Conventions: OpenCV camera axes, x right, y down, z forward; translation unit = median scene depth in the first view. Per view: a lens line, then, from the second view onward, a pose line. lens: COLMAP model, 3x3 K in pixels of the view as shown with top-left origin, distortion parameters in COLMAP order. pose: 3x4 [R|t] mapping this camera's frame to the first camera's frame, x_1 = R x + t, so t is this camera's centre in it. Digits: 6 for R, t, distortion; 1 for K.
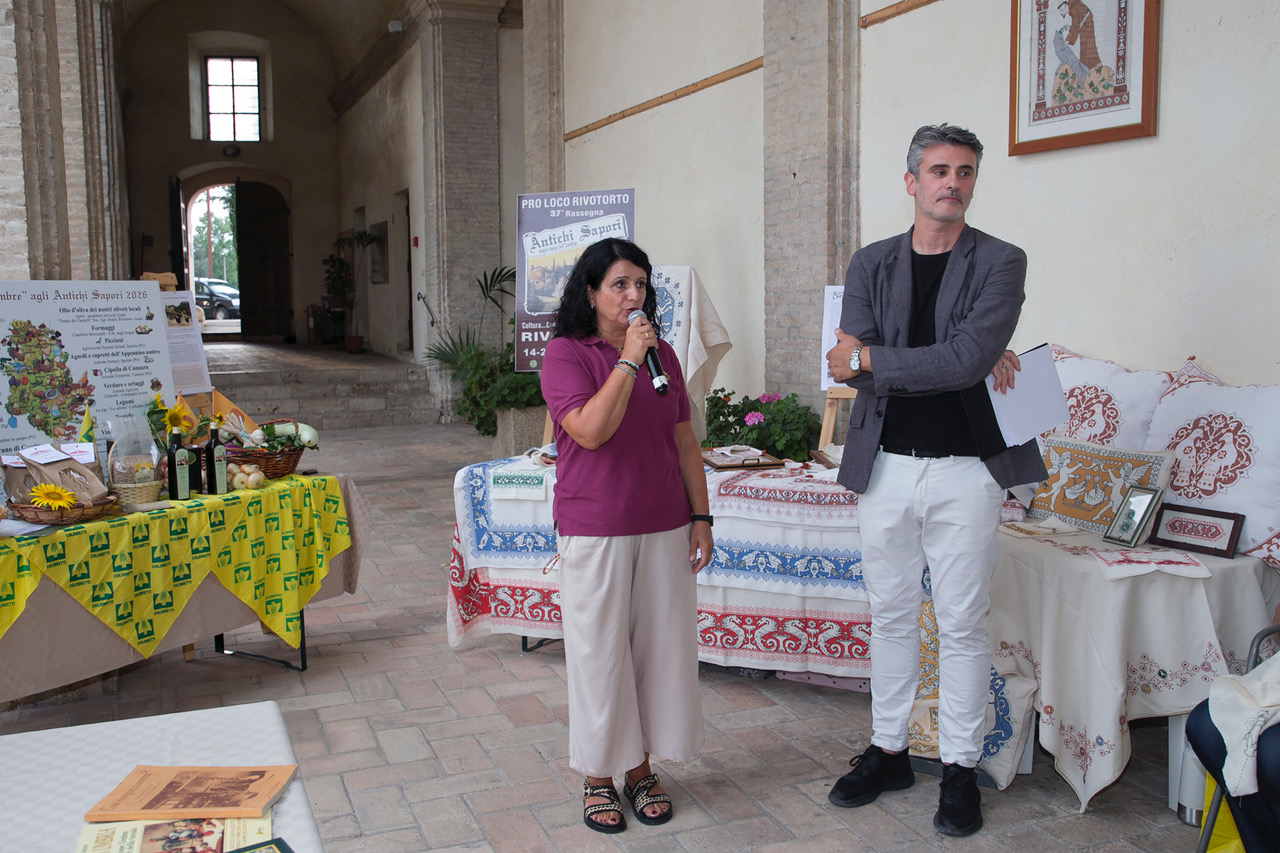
lens RADIAL K [[1187.2, 0, 588.4], [0, 1187.2, 405.0], [0, 0, 1]] dist [-0.015712, 0.055805]
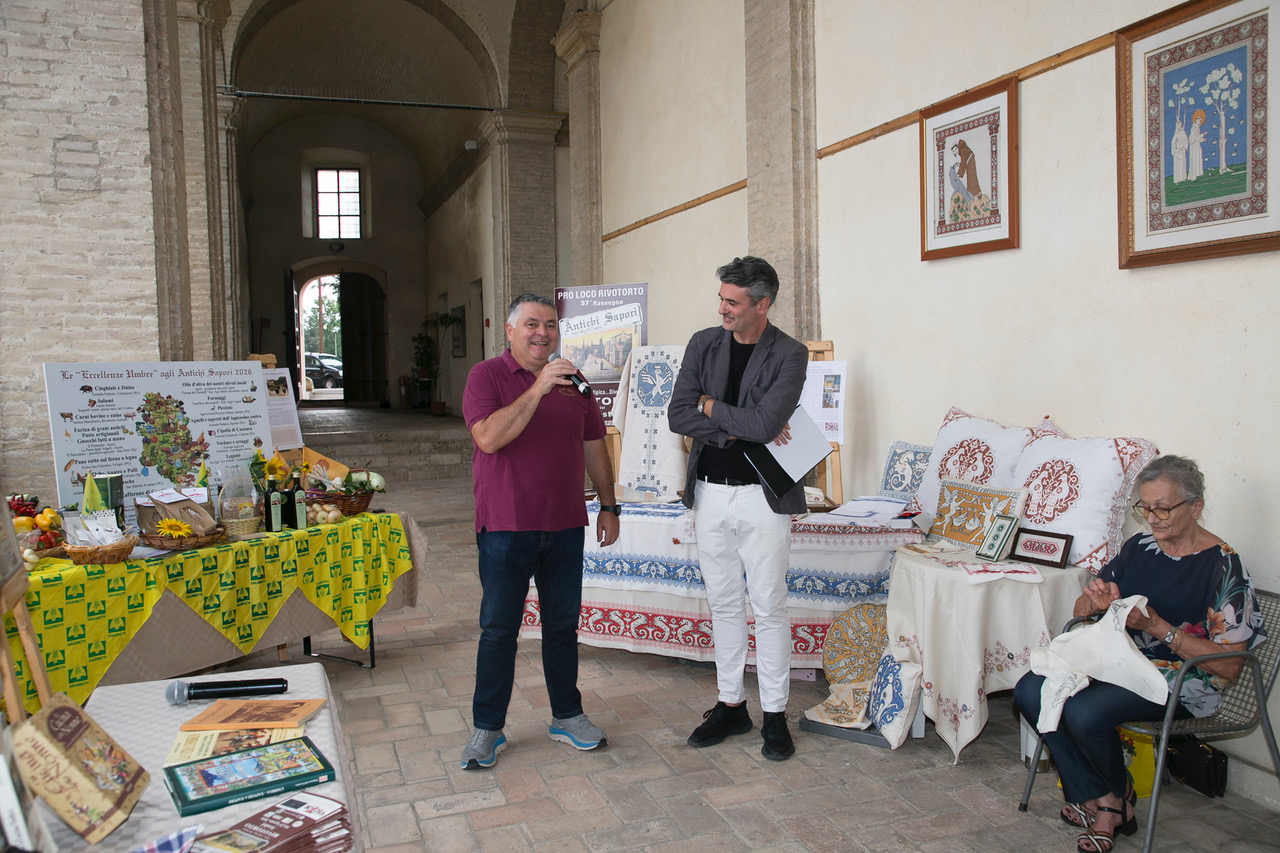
lens RADIAL K [[1031.2, 0, 652.2], [0, 1031.2, 420.9], [0, 0, 1]] dist [-0.036047, 0.058459]
pose [[0.999985, -0.005378, 0.001321, 0.055723], [0.005424, 0.999270, -0.037814, 0.003795], [-0.001116, 0.037821, 0.999284, -0.100037]]
